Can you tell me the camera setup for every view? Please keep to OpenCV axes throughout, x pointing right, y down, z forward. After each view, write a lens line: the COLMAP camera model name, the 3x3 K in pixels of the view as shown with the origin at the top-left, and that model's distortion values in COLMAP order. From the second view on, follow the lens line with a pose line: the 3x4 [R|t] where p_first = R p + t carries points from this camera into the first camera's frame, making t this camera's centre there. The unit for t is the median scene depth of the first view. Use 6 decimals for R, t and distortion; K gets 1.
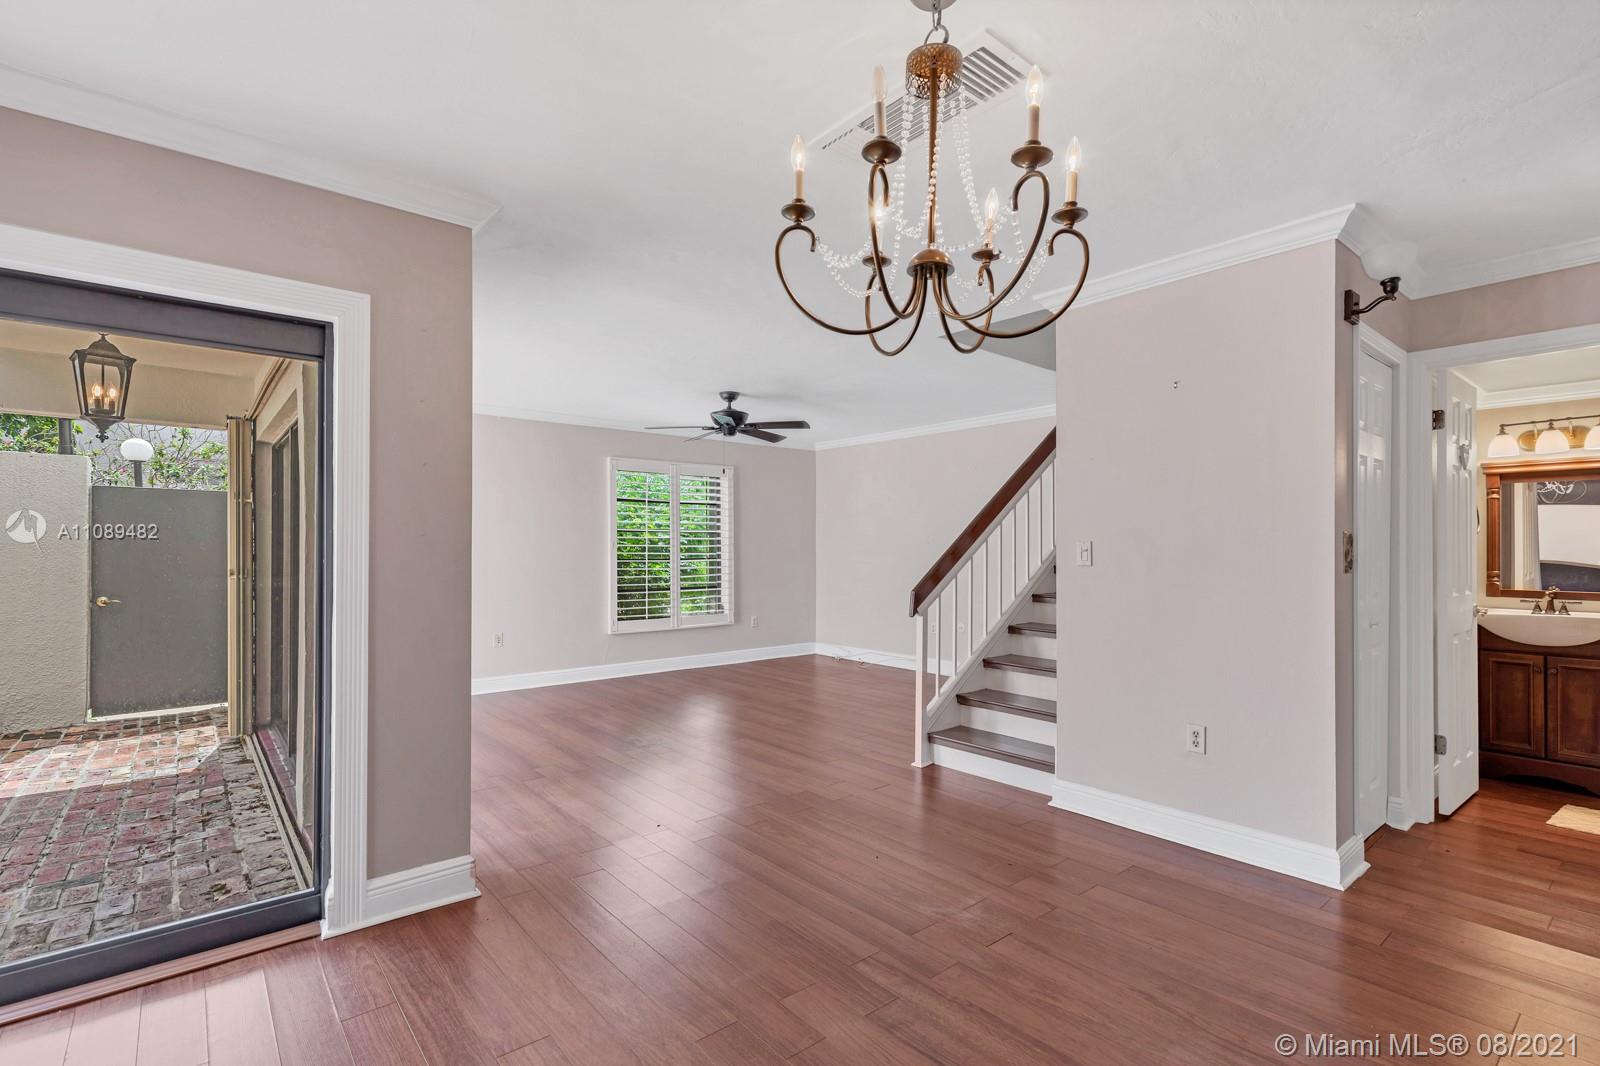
lens RADIAL K [[743.8, 0, 800.9], [0, 743.8, 547.9], [0, 0, 1]] dist [0.000236, -0.000089]
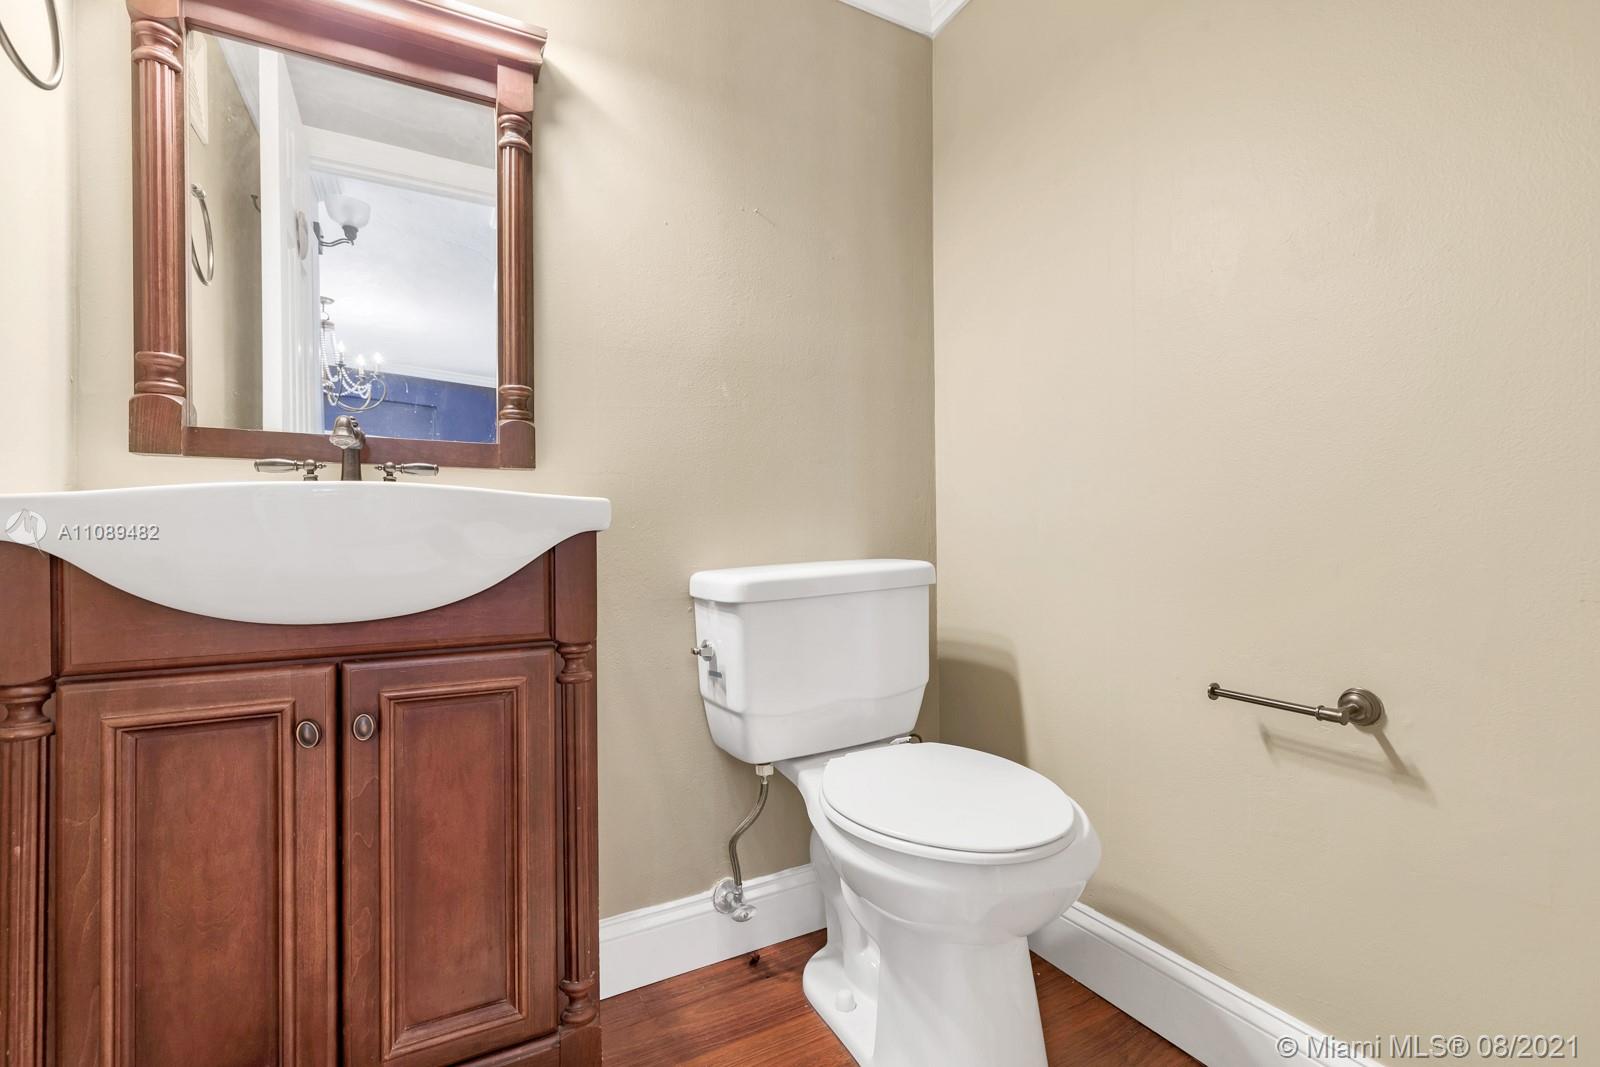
lens RADIAL K [[723.4, 0, 791.3], [0, 723.4, 546.9], [0, 0, 1]] dist [0.002666, 0.000043]
pose [[0.191339, 0.000000, 0.981524, 0.806964], [-0.001564, 0.999999, 0.000305, 0.109461], [-0.981523, -0.001594, 0.191339, 0.819234]]
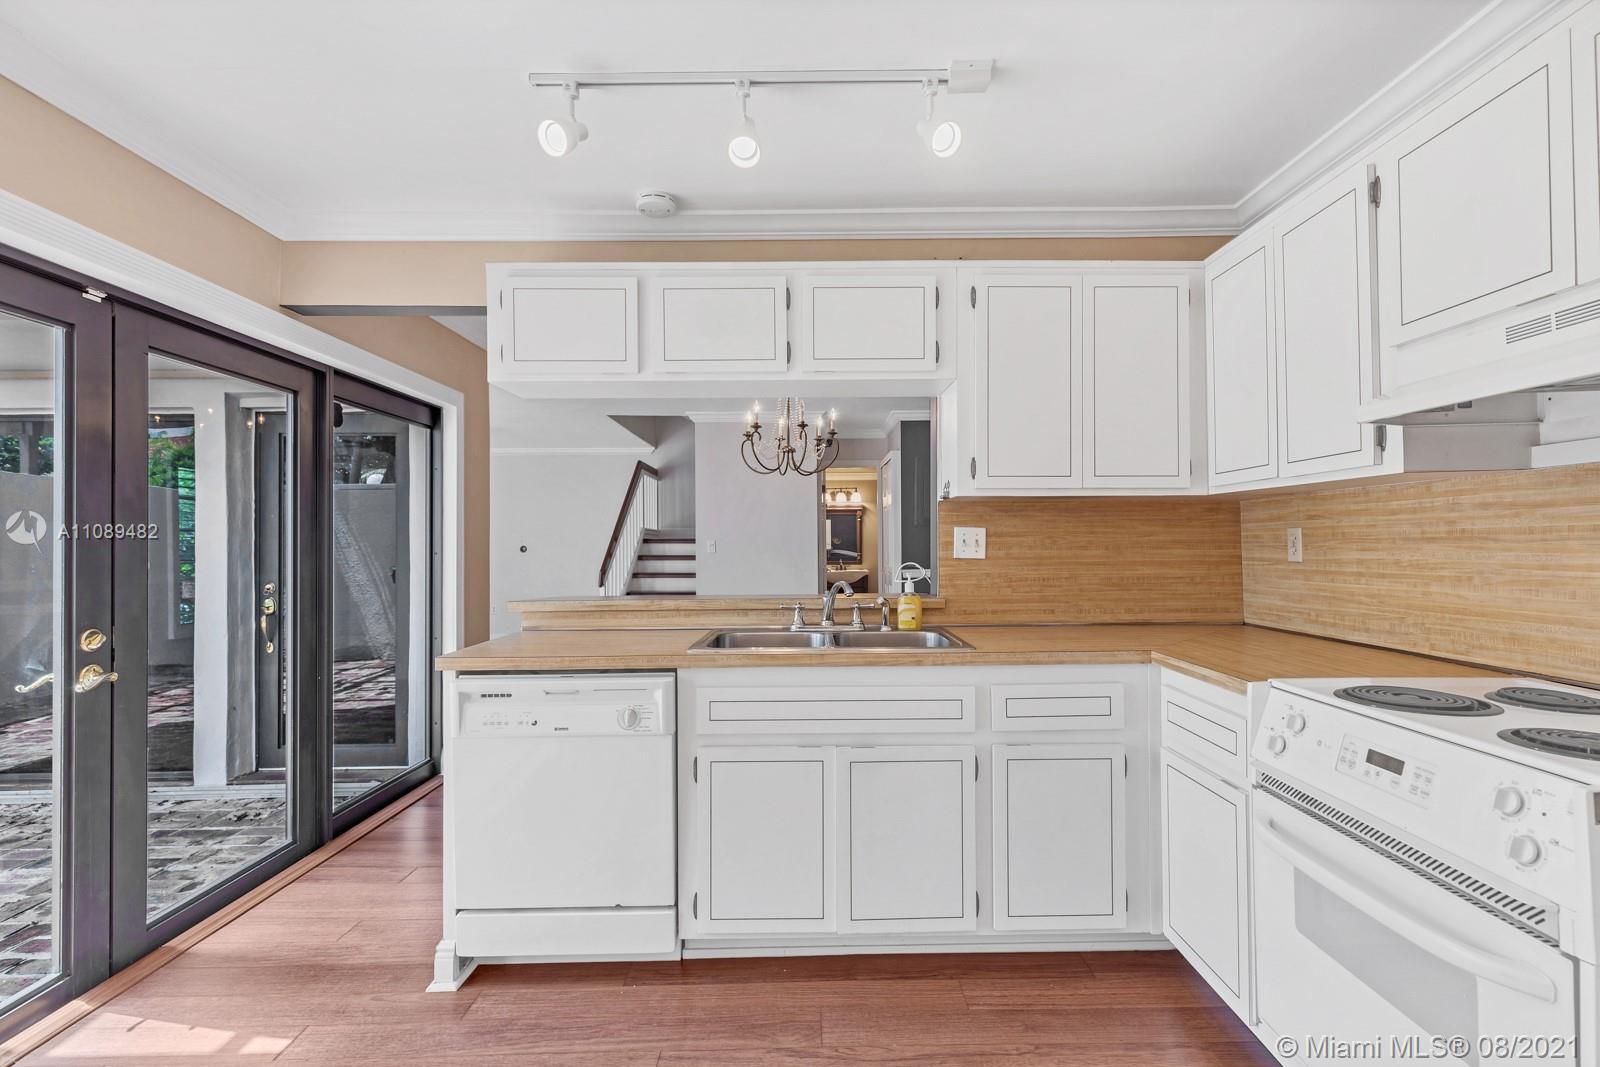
lens RADIAL K [[734.3, 0, 813.8], [0, 734.3, 534.8], [0, 0, 1]] dist [0.003565, -0.000493]
pose [[0.635433, 0.004176, 0.772145, -0.858820], [0.005133, 0.999940, -0.009632, -0.002561], [-0.772139, 0.010084, 0.635374, -0.415433]]
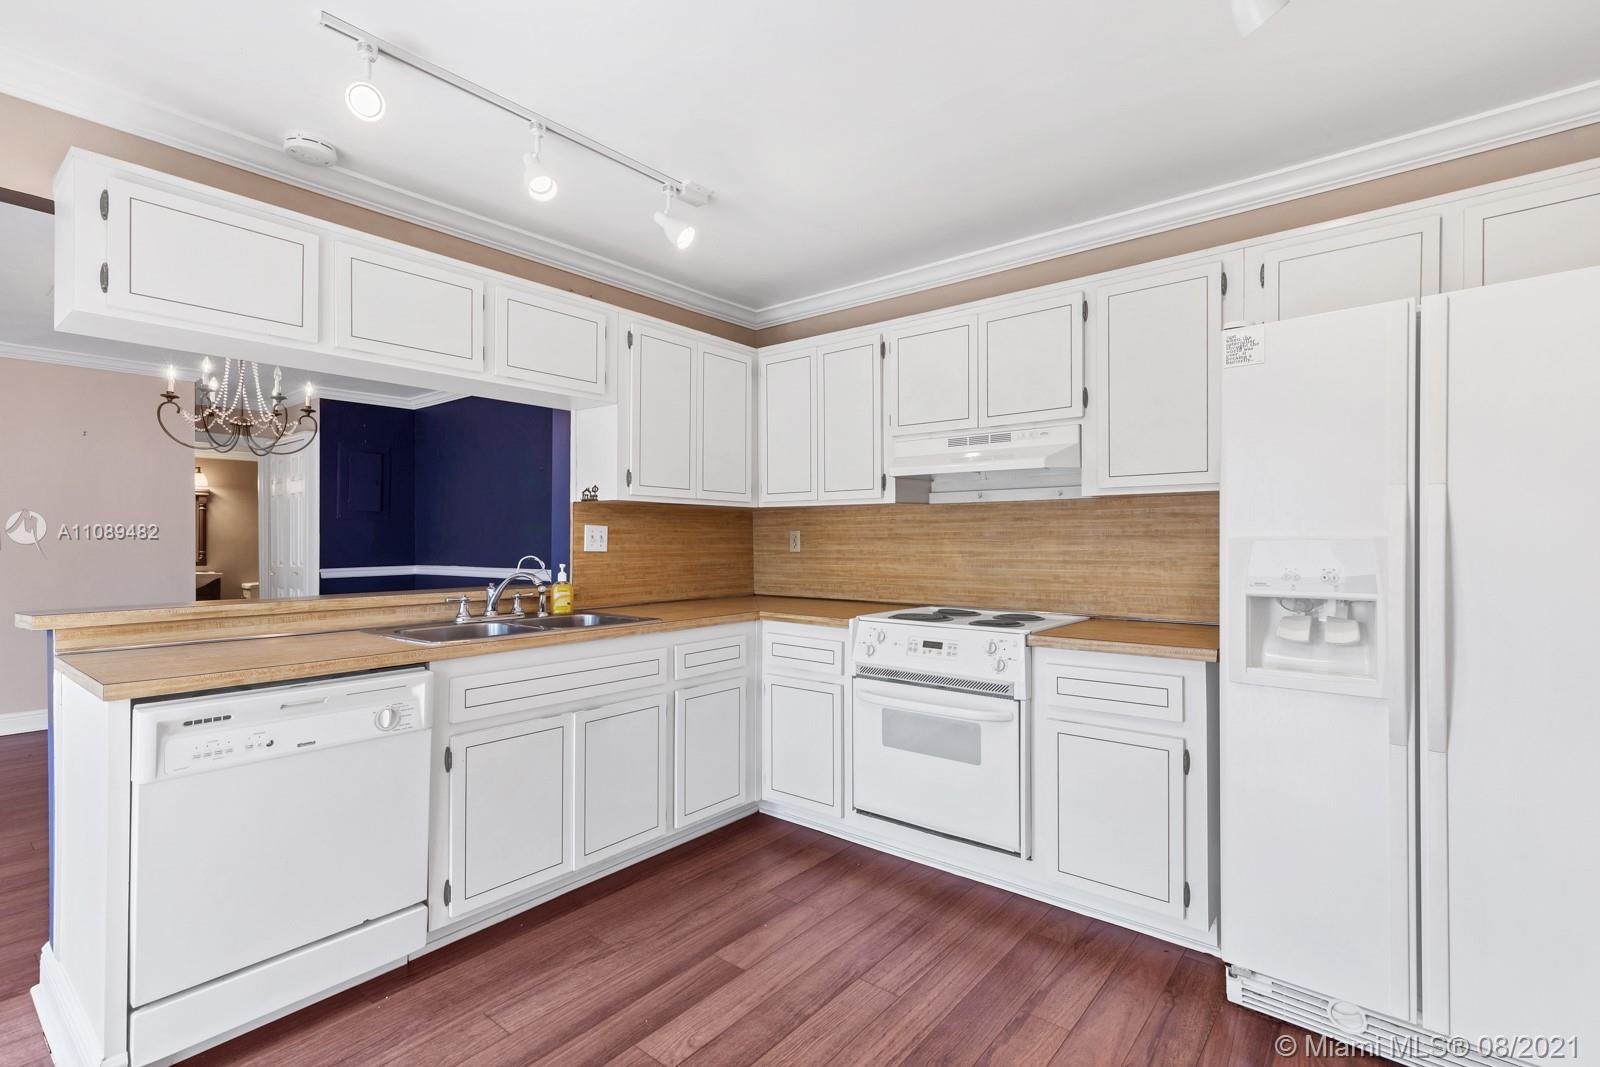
lens RADIAL K [[734.3, 0, 813.8], [0, 734.3, 534.8], [0, 0, 1]] dist [0.003565, -0.000493]
pose [[-0.192379, 0.005604, 0.981305, -1.071891], [-0.003593, 0.999973, -0.006414, -0.000611], [-0.981314, -0.004760, -0.192353, -0.182999]]
